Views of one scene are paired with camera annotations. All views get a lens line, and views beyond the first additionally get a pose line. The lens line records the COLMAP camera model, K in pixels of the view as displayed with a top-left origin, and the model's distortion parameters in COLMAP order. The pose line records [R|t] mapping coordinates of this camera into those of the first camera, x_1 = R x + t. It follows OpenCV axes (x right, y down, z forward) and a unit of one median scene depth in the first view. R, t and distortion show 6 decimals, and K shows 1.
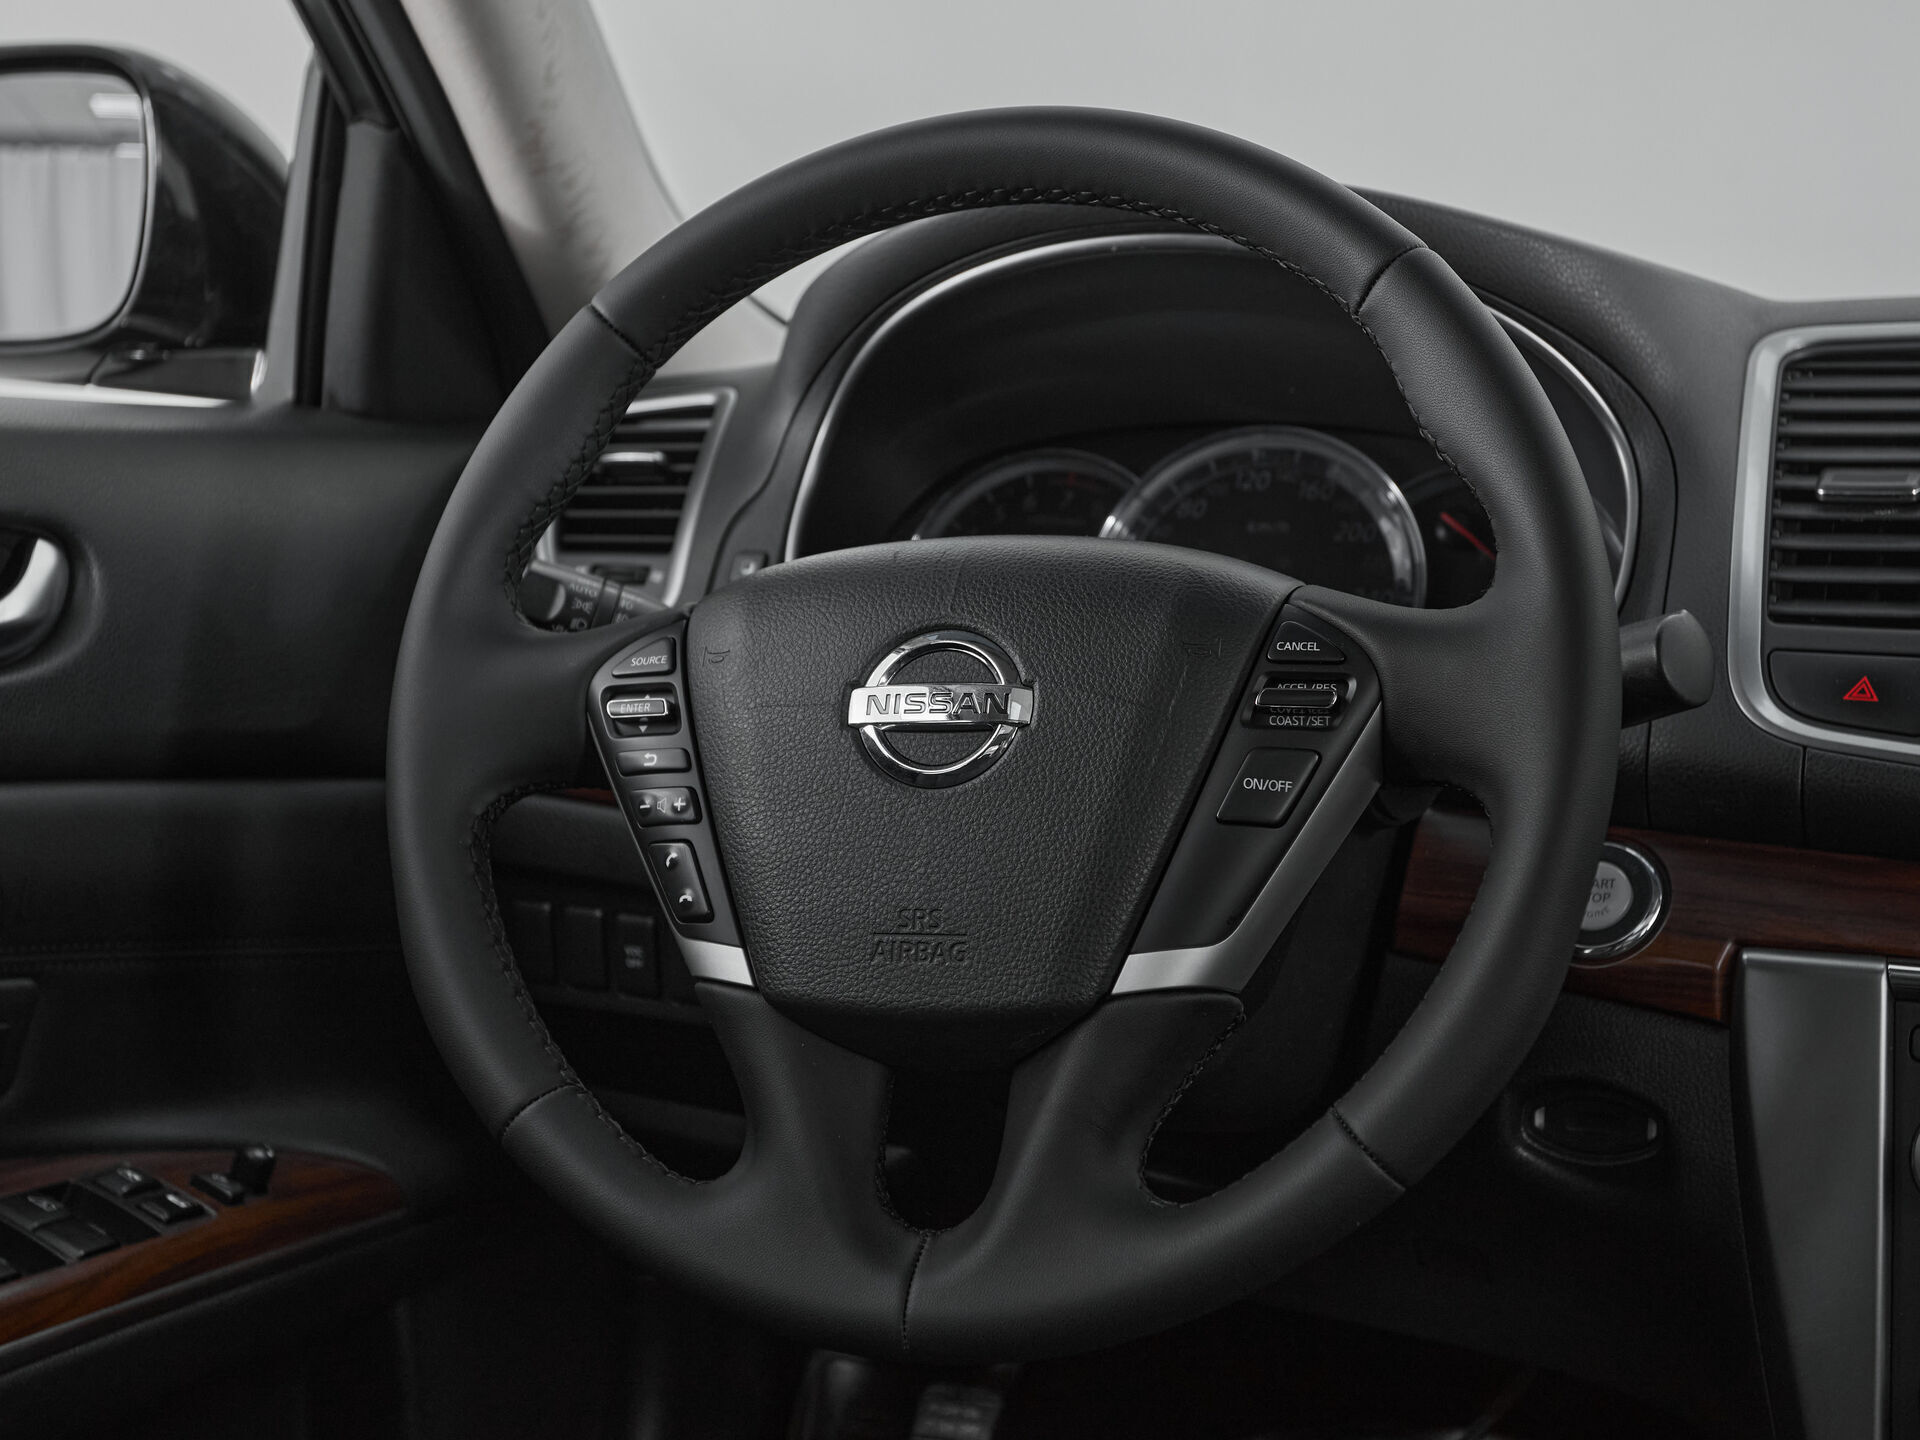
lens RADIAL K [[2811.2, 0, 960.0], [0, 2811.2, 720.0], [0, 0, 1]] dist [-0.008248, -0.040467]
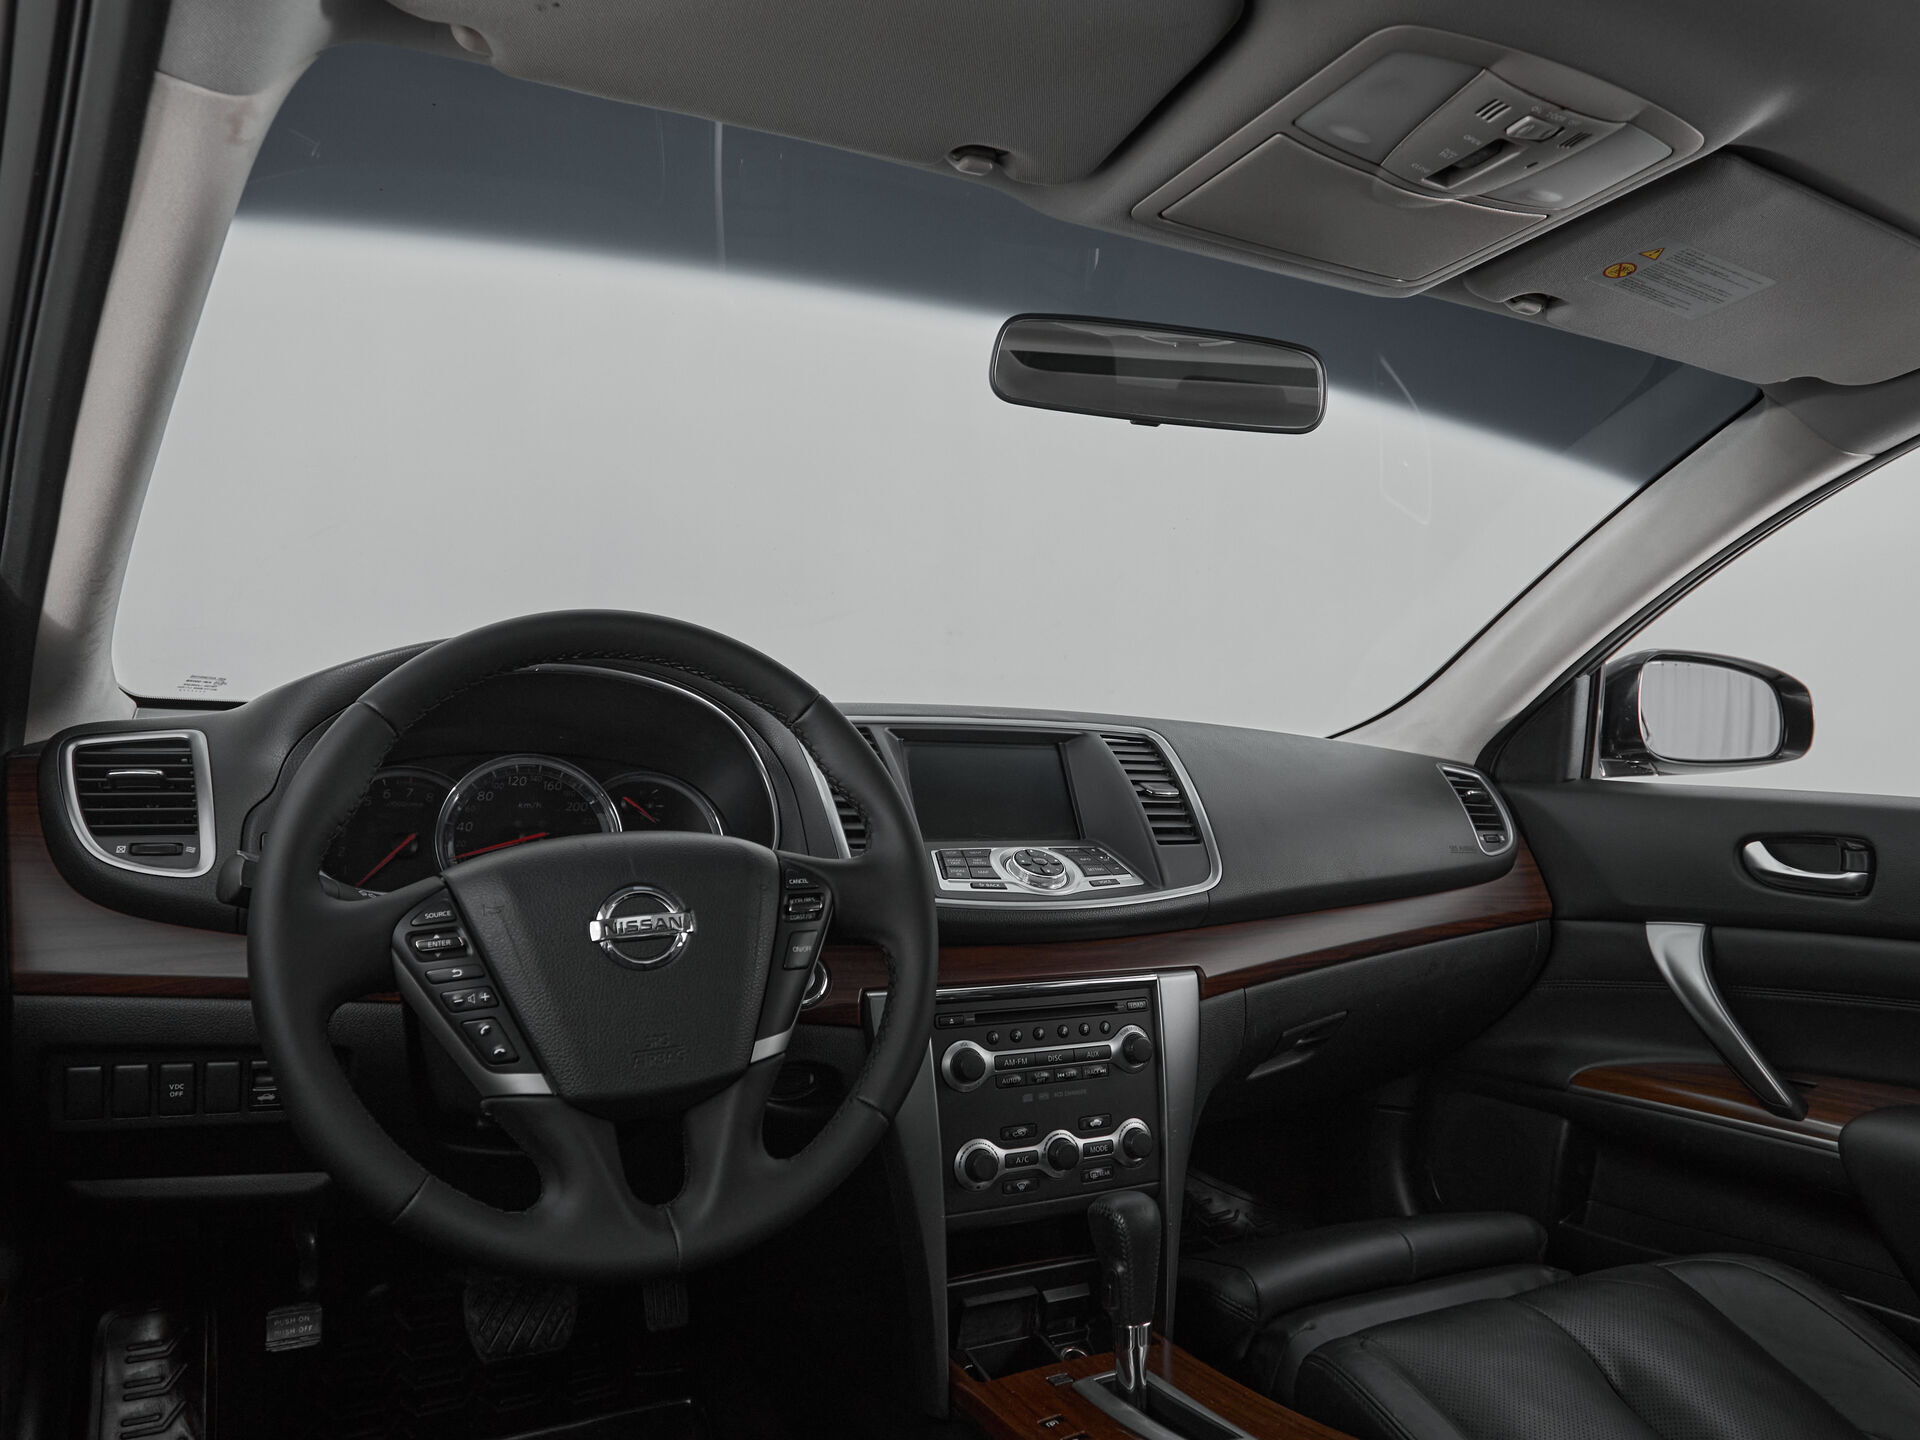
lens RADIAL K [[1291.5, 0, 959.8], [0, 1291.5, 747.7], [0, 0, 1]] dist [-0.004509, -0.001786]
pose [[0.663234, -0.001092, 0.748411, -0.437872], [0.050941, 0.997746, -0.043688, -0.064647], [-0.746676, 0.067100, 0.661795, 0.212008]]
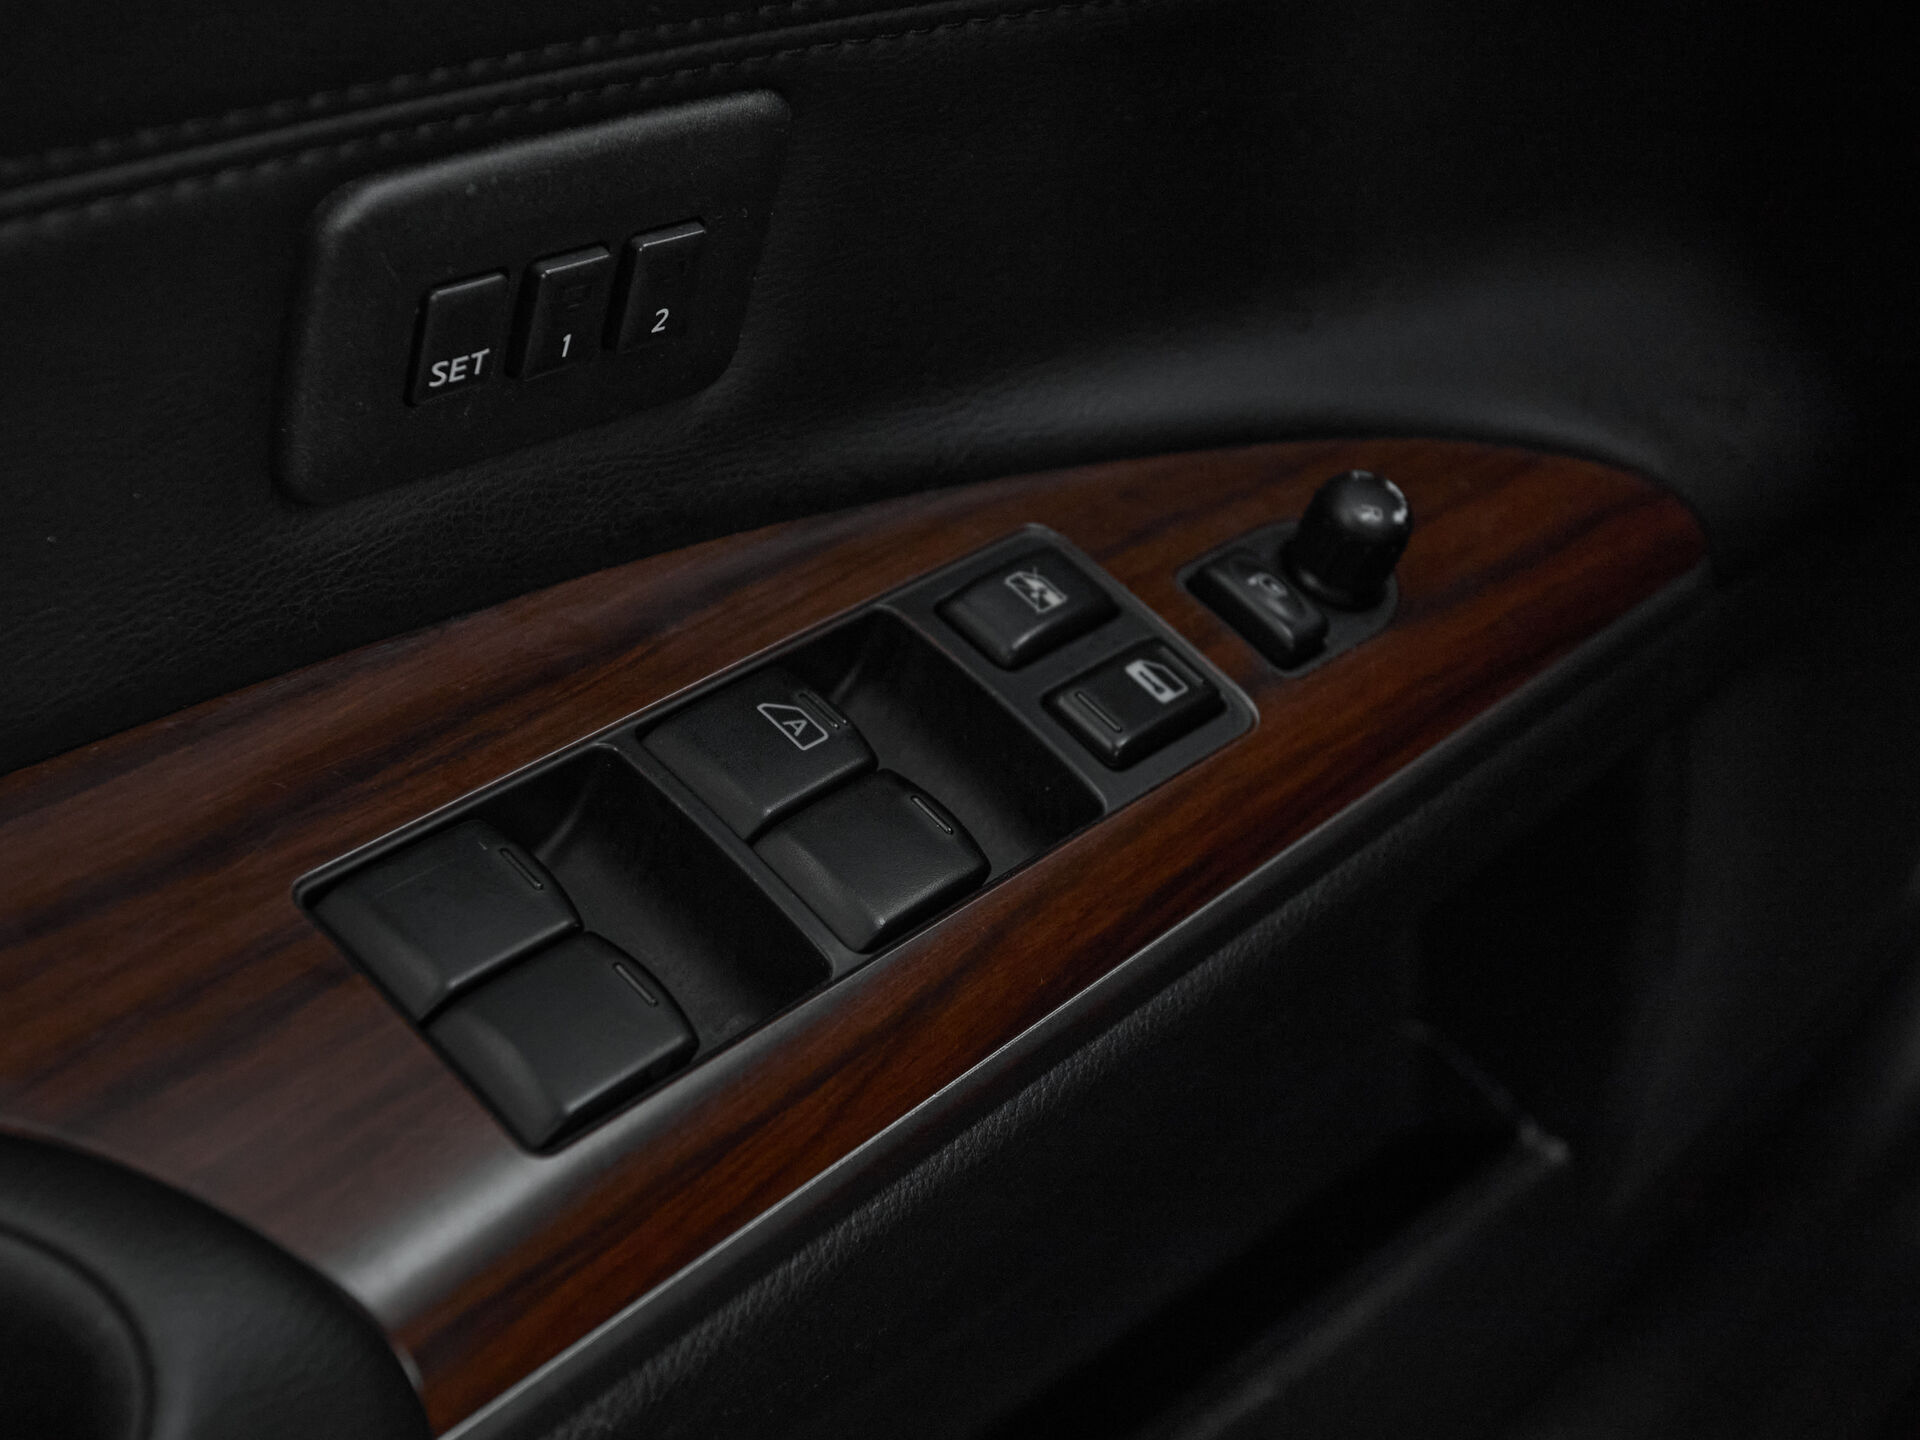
lens RADIAL K [[2811.2, 0, 960.0], [0, 2811.2, 720.0], [0, 0, 1]] dist [-0.008248, -0.040467]
pose [[0.933614, 0.184751, -0.306972, -0.199689], [-0.002584, 0.860242, 0.509879, -0.018127], [0.358271, -0.475237, 0.803611, 0.735285]]
